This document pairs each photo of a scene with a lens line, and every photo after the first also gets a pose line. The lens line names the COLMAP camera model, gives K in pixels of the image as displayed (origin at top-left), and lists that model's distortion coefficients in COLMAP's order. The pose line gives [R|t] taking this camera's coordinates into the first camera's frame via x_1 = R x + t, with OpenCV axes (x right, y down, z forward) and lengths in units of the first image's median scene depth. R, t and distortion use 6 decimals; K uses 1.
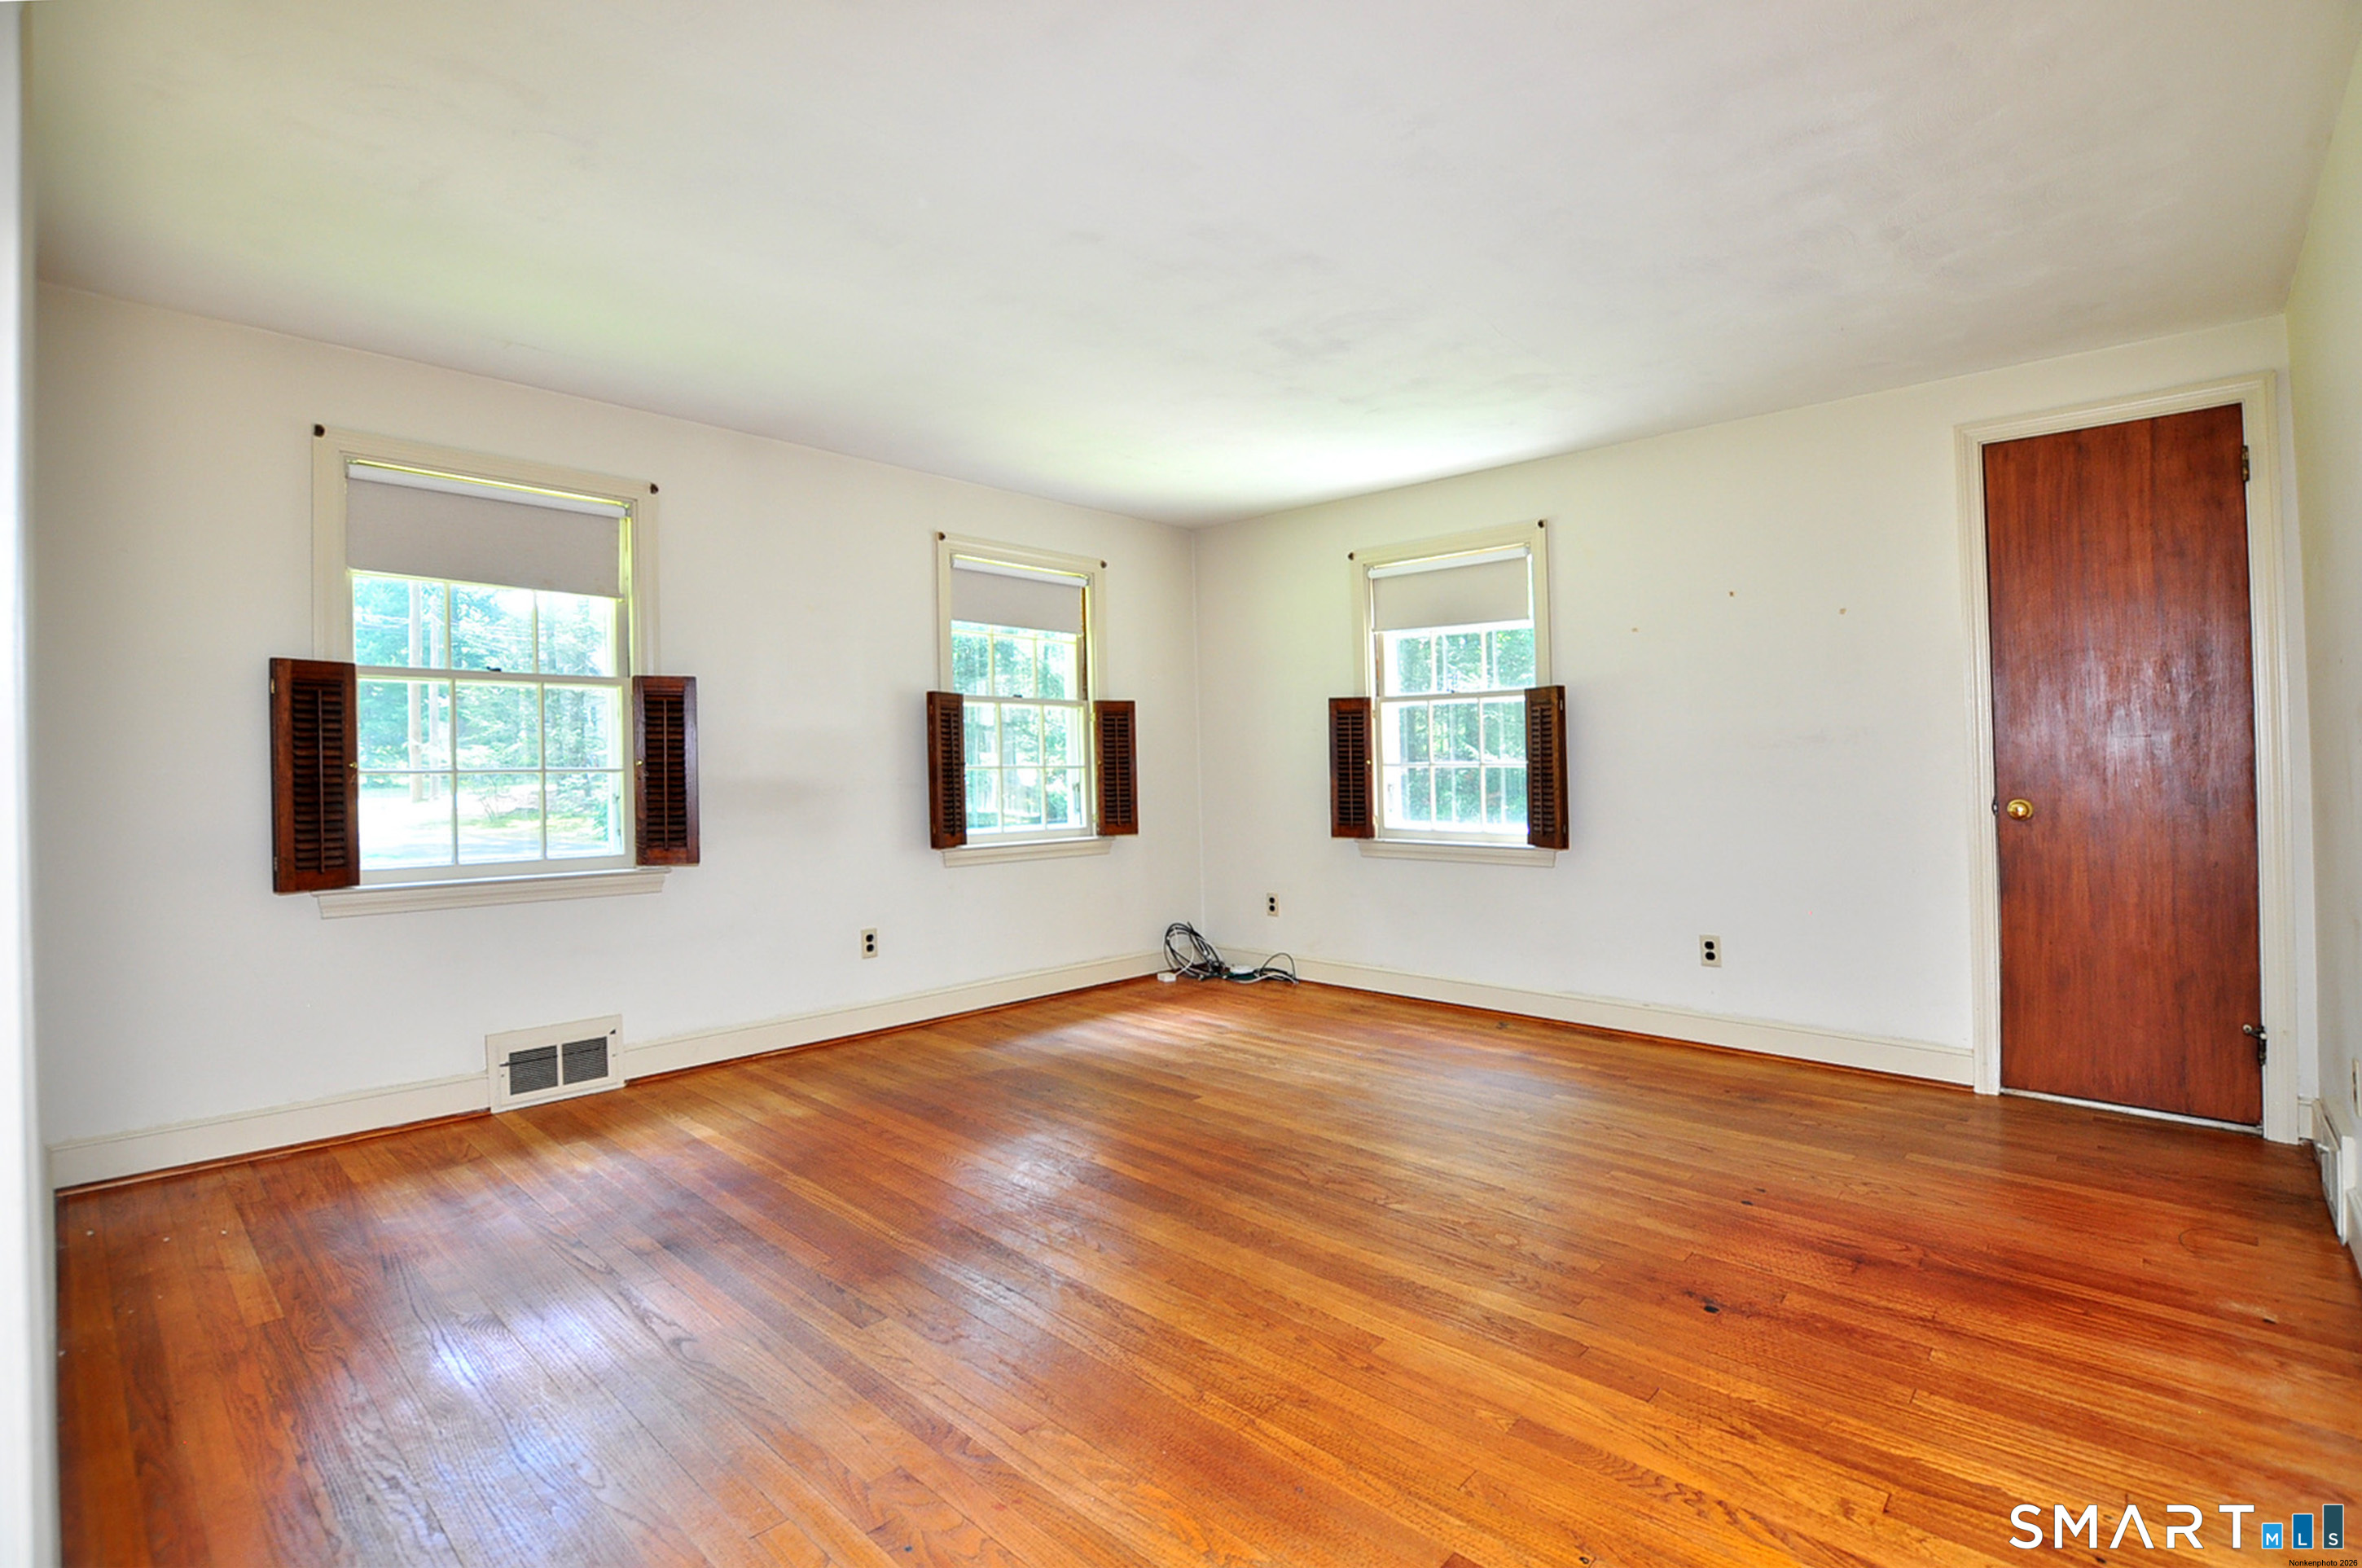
lens RADIAL K [[1070.3, 0, 1181.3], [0, 1070.3, 763.2], [0, 0, 1]] dist [-0.029974, -0.000069]
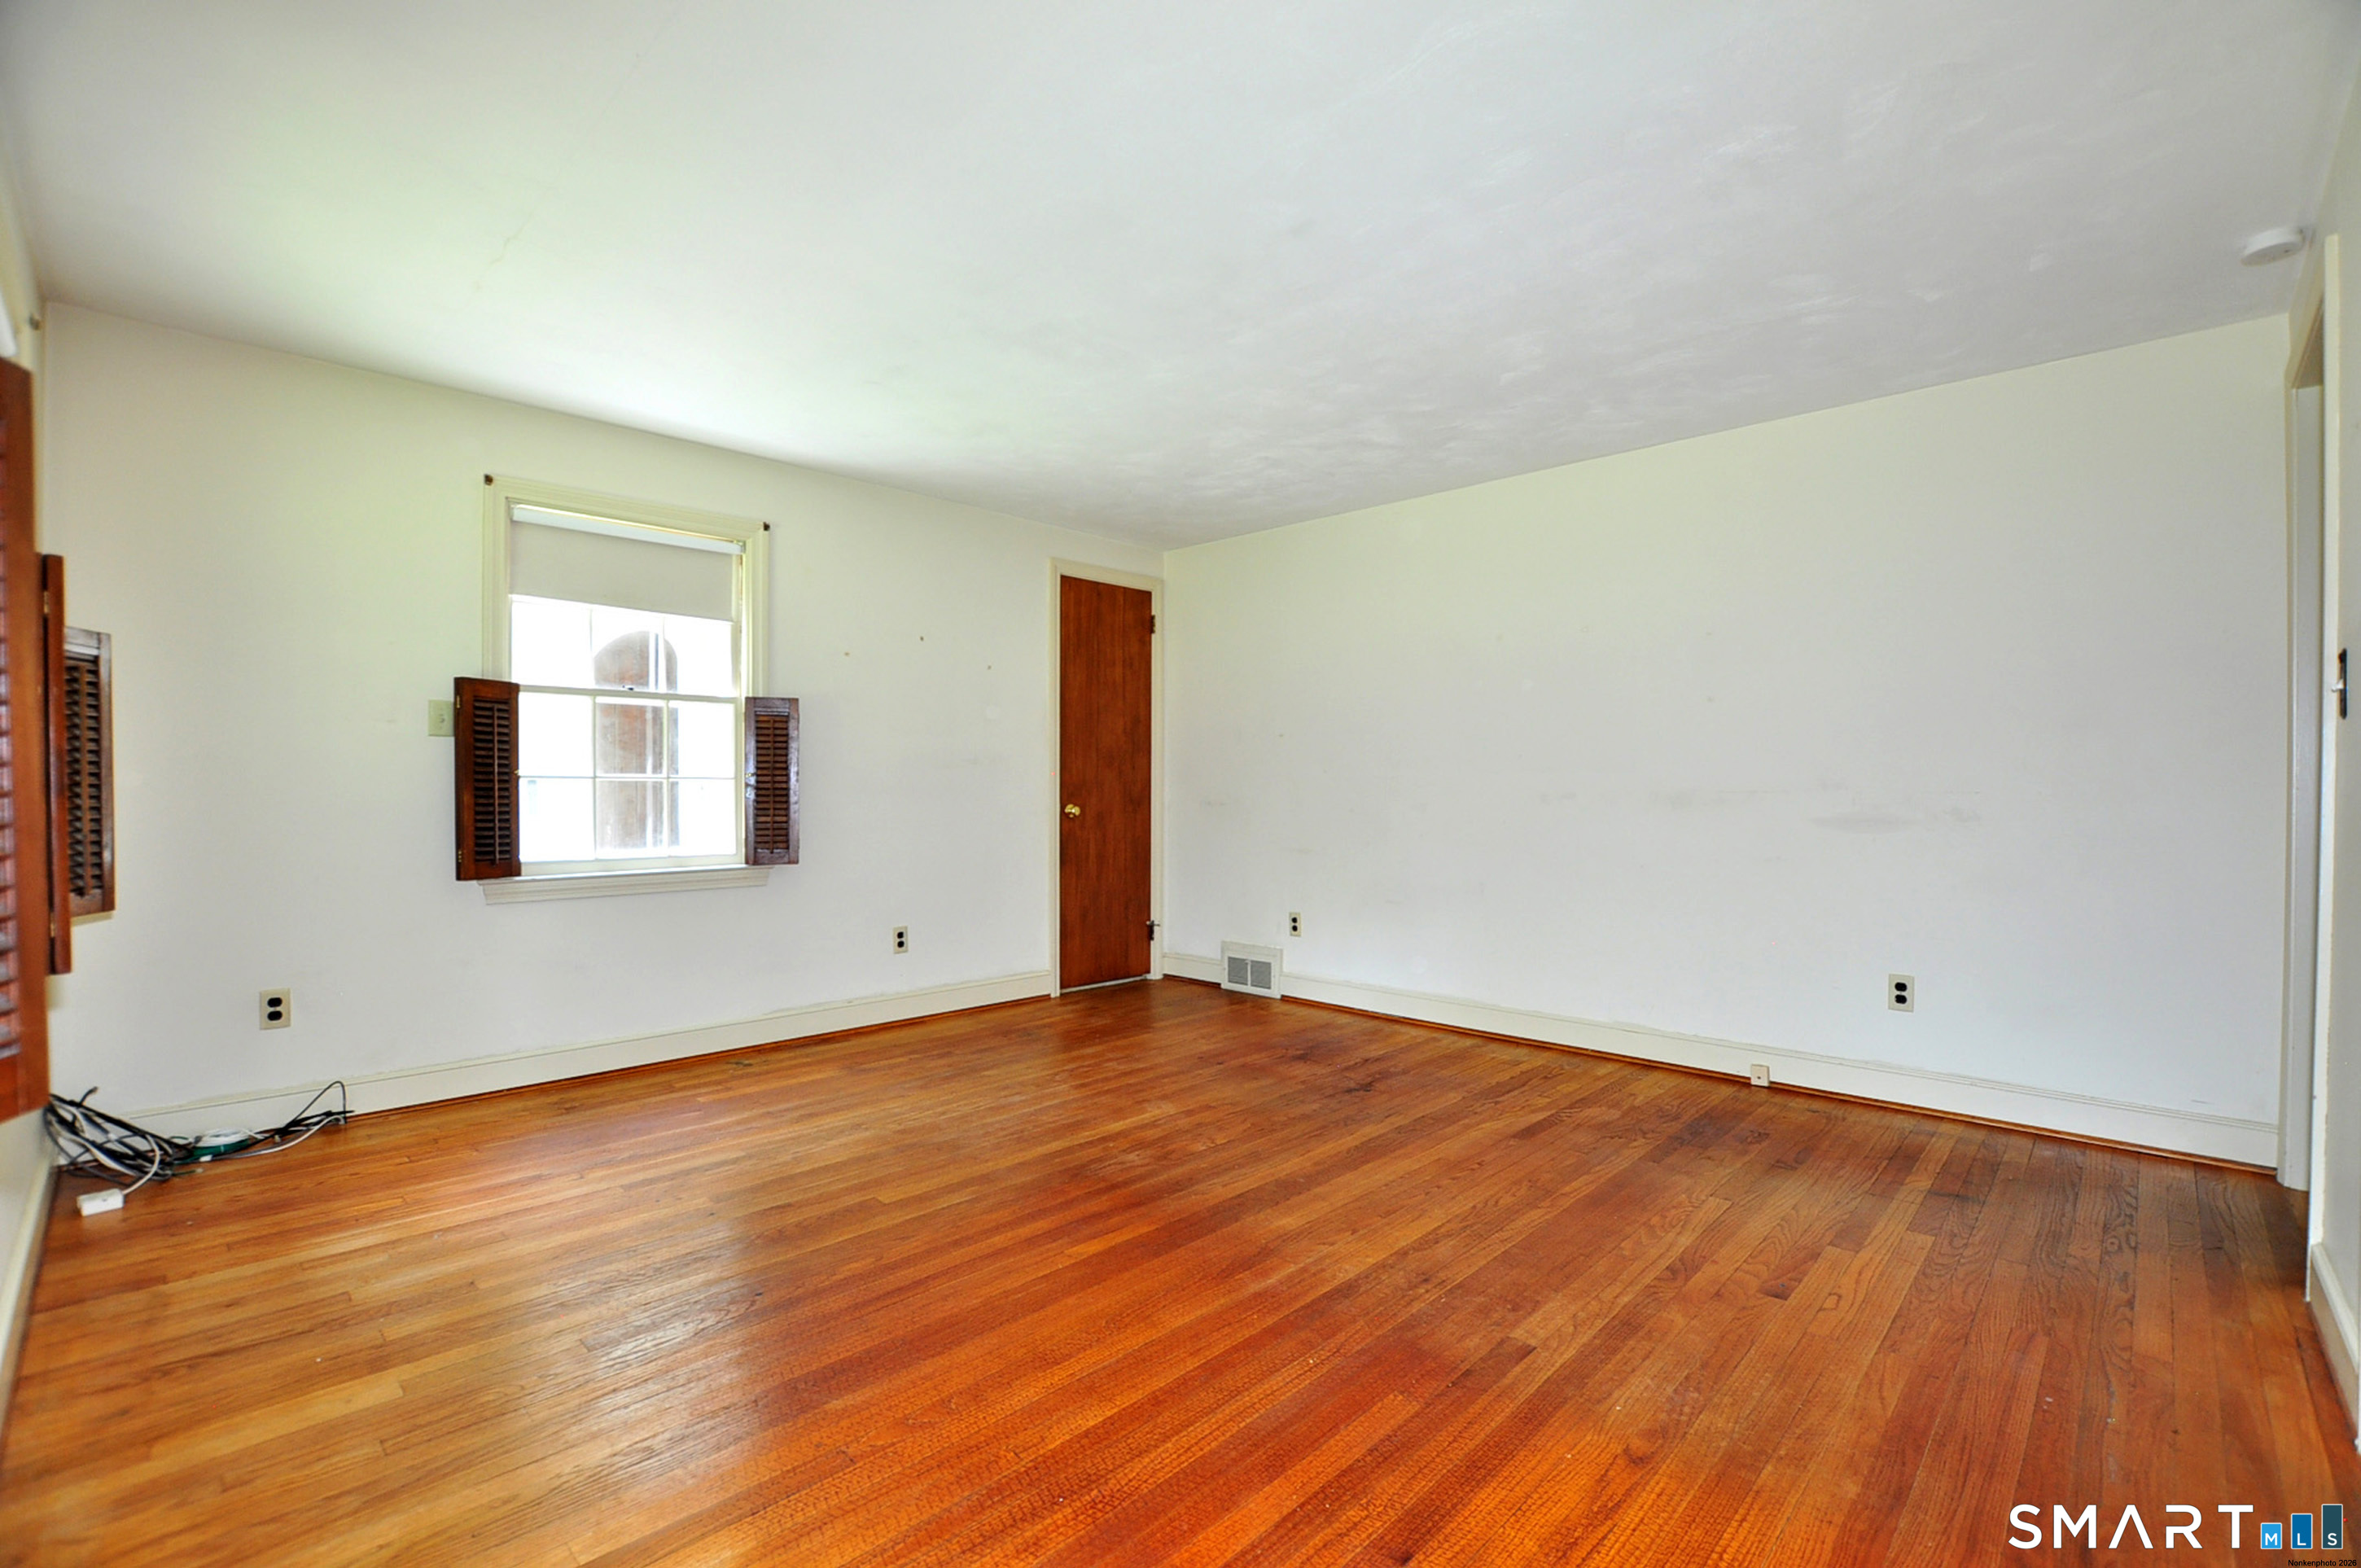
lens RADIAL K [[1042.6, 0, 1178.0], [0, 1042.6, 793.6], [0, 0, 1]] dist [-0.023598, 0.000347]
pose [[0.019809, 0.001727, 0.999802, -0.758493], [-0.002285, 0.999996, -0.001682, 0.019954], [-0.999801, -0.002251, 0.019812, 0.795002]]
